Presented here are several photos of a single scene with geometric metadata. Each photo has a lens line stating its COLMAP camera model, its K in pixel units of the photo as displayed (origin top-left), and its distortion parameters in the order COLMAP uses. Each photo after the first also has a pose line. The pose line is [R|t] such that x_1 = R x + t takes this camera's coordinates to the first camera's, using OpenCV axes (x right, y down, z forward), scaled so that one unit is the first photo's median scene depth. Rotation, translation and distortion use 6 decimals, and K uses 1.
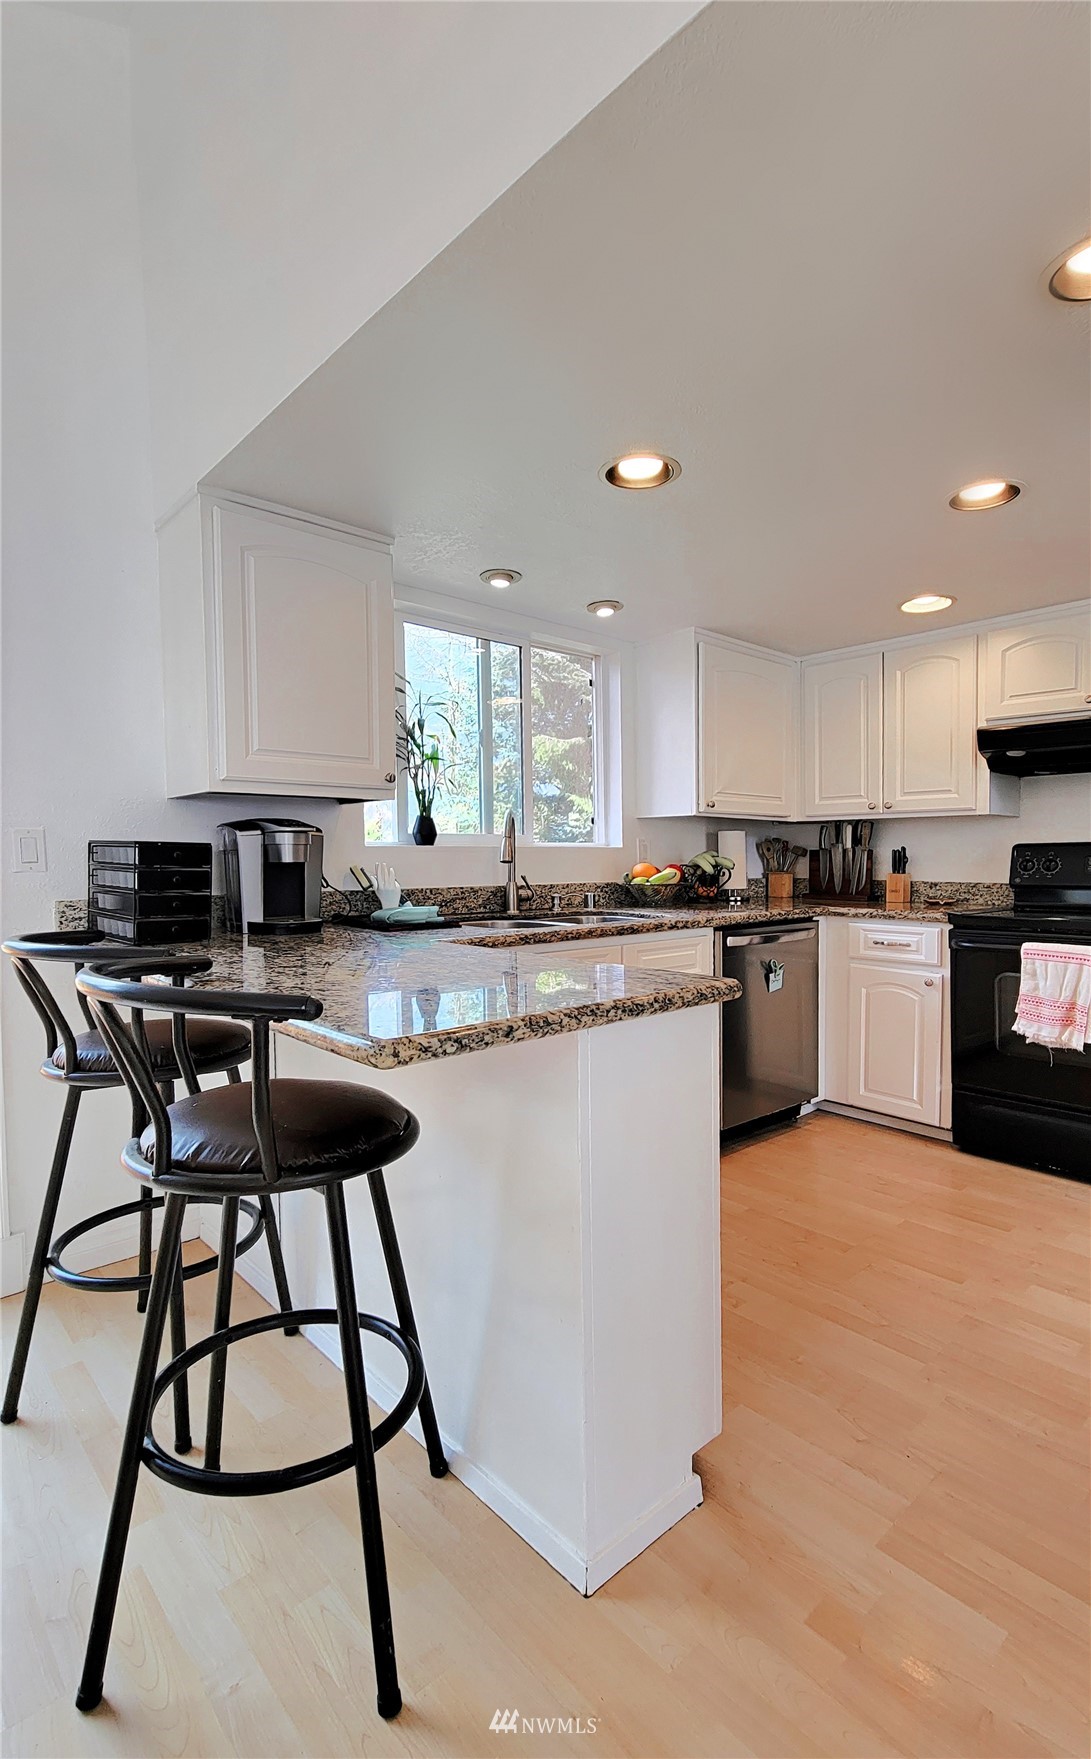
lens RADIAL K [[871.3, 0, 537.2], [0, 871.3, 895.7], [0, 0, 1]] dist [0.001520, 0.000129]
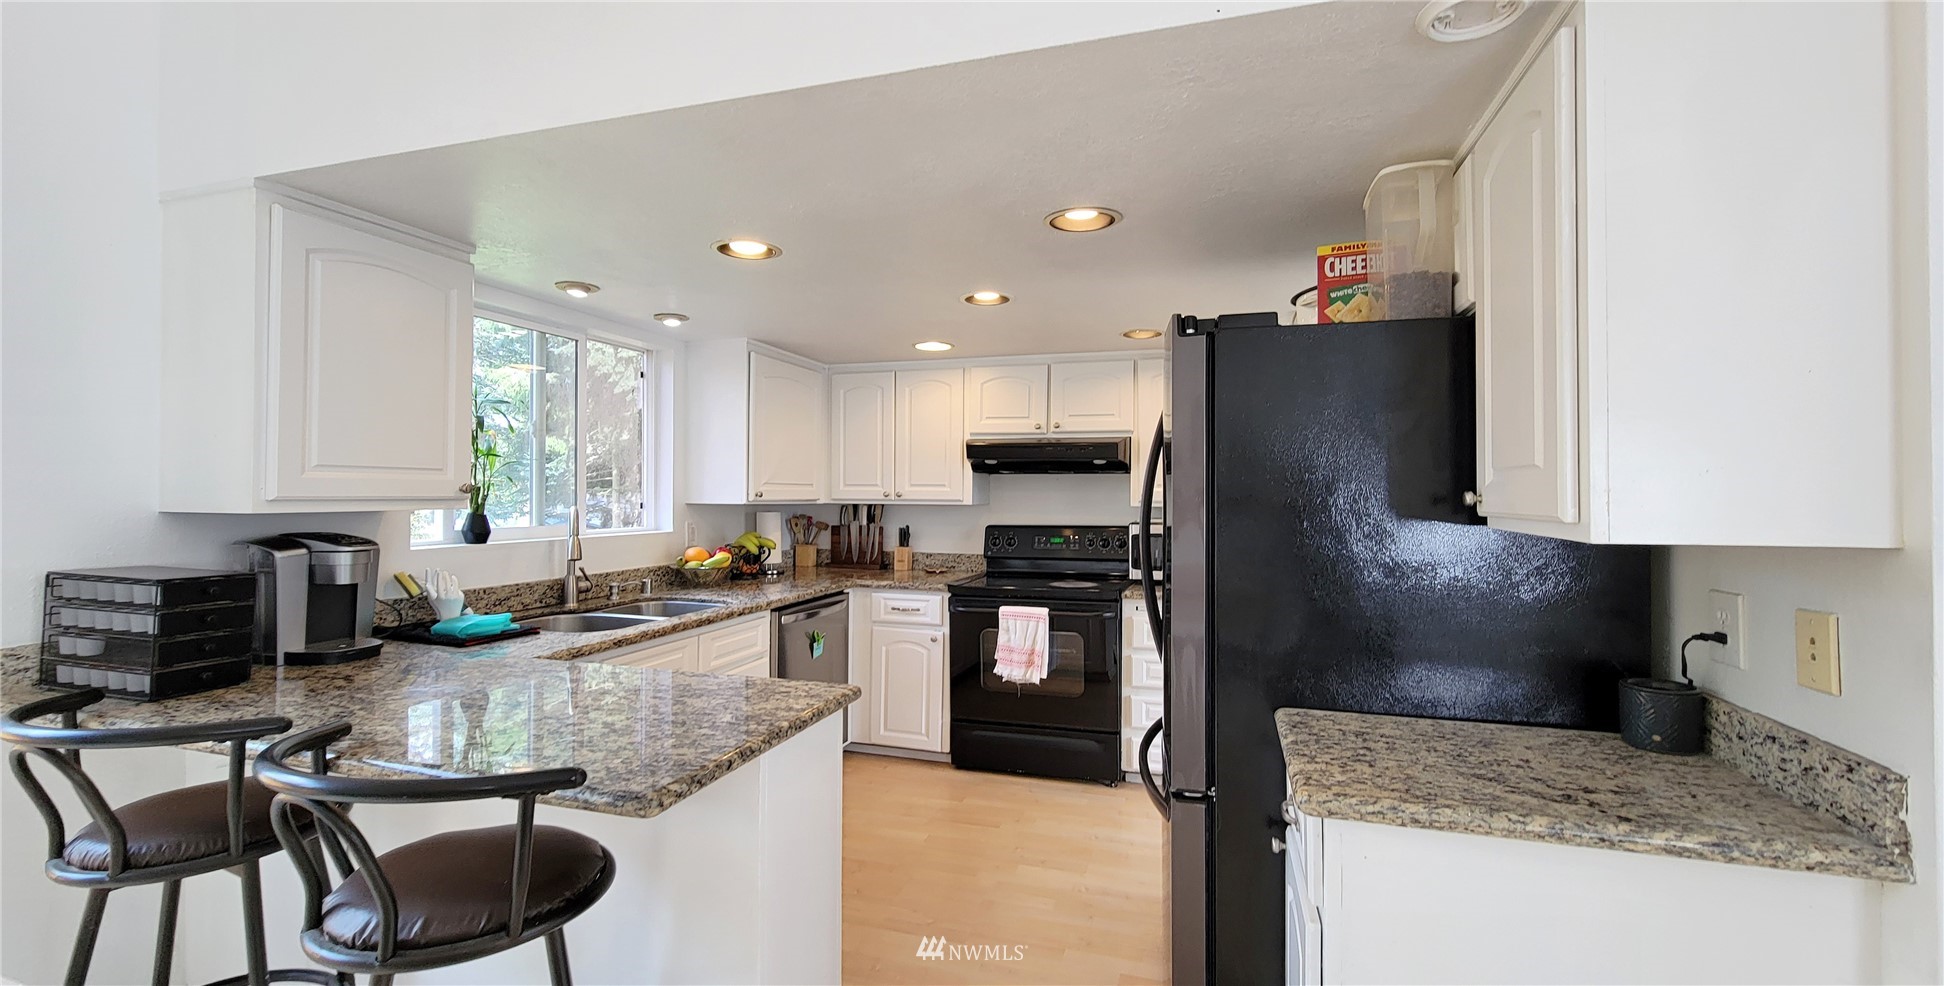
lens RADIAL K [[845.7, 0, 1001.9], [0, 845.7, 487.2], [0, 0, 1]] dist [-0.000909, -0.000677]
pose [[0.841955, 0.013405, 0.539381, -0.132884], [0.009681, 0.999155, -0.039944, -0.070420], [-0.539461, 0.038852, 0.841114, -0.095955]]
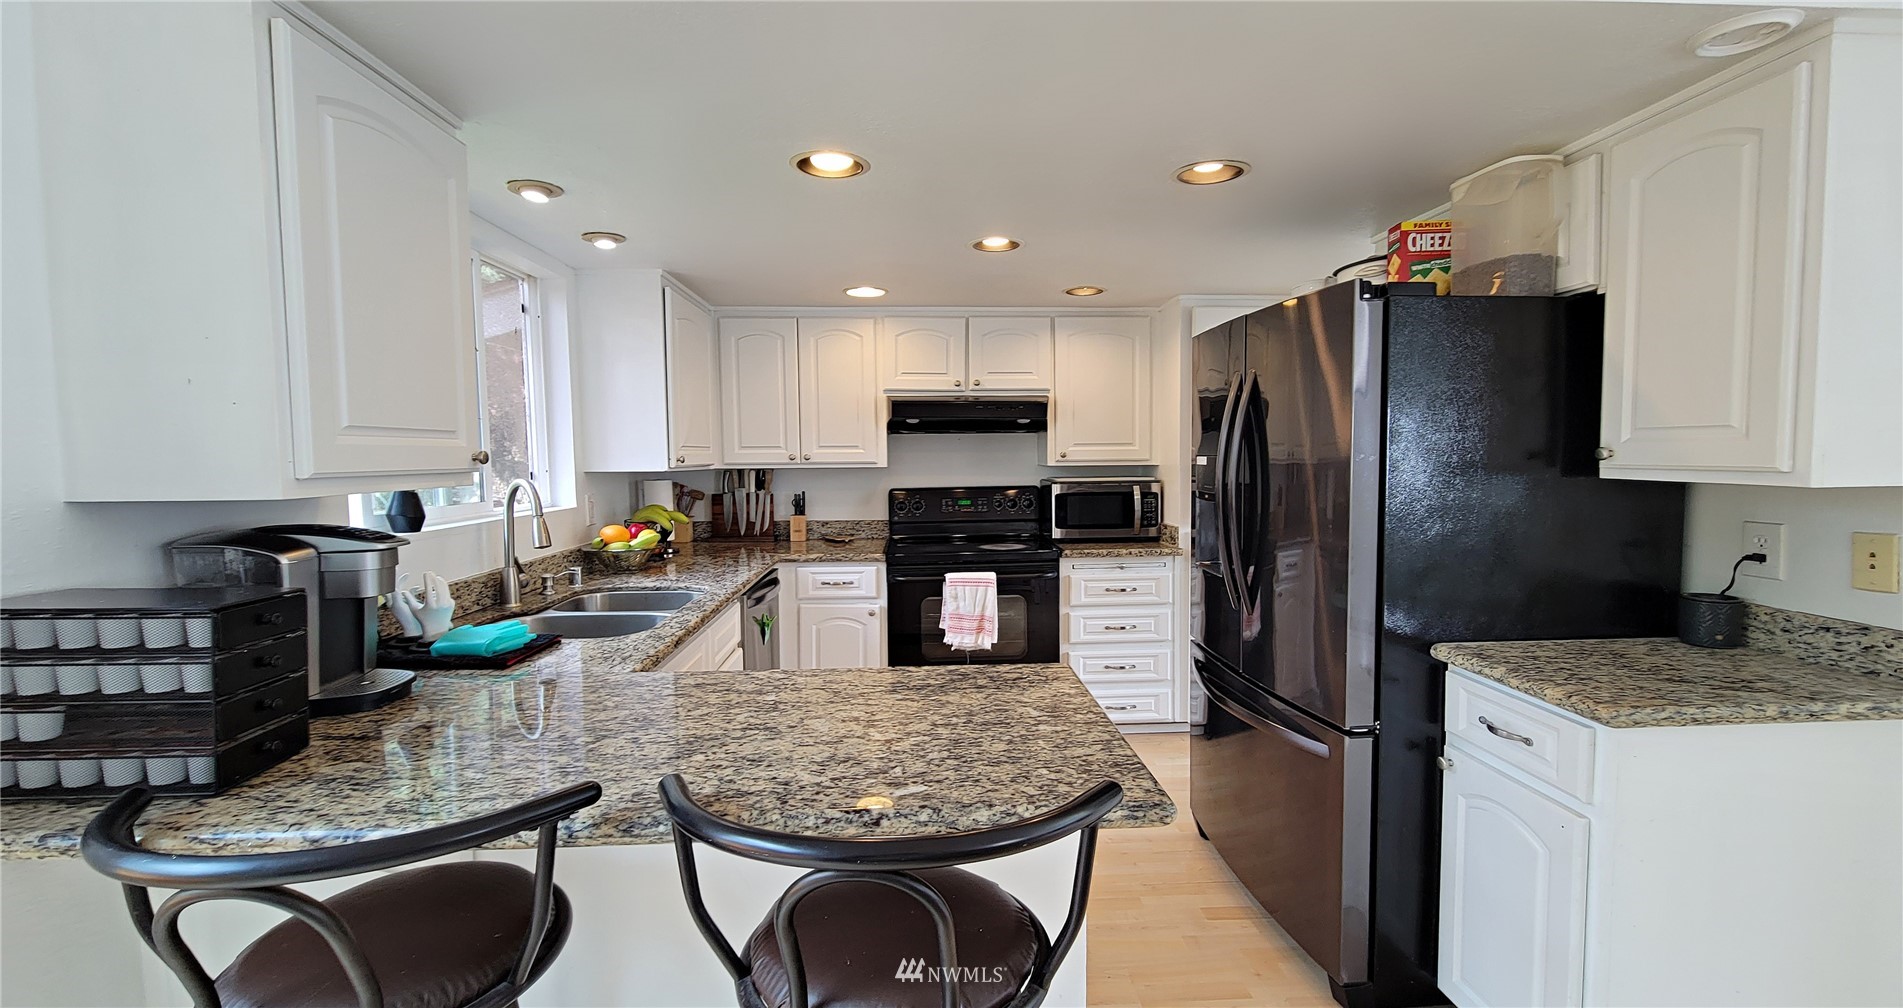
lens RADIAL K [[863.2, 0, 995.5], [0, 863.2, 513.3], [0, 0, 1]] dist [-0.003154, -0.000475]
pose [[0.585151, -0.056669, 0.808942, -0.383071], [0.033211, 0.998393, 0.045918, -0.081752], [-0.810244, -0.000003, 0.586093, 0.180427]]
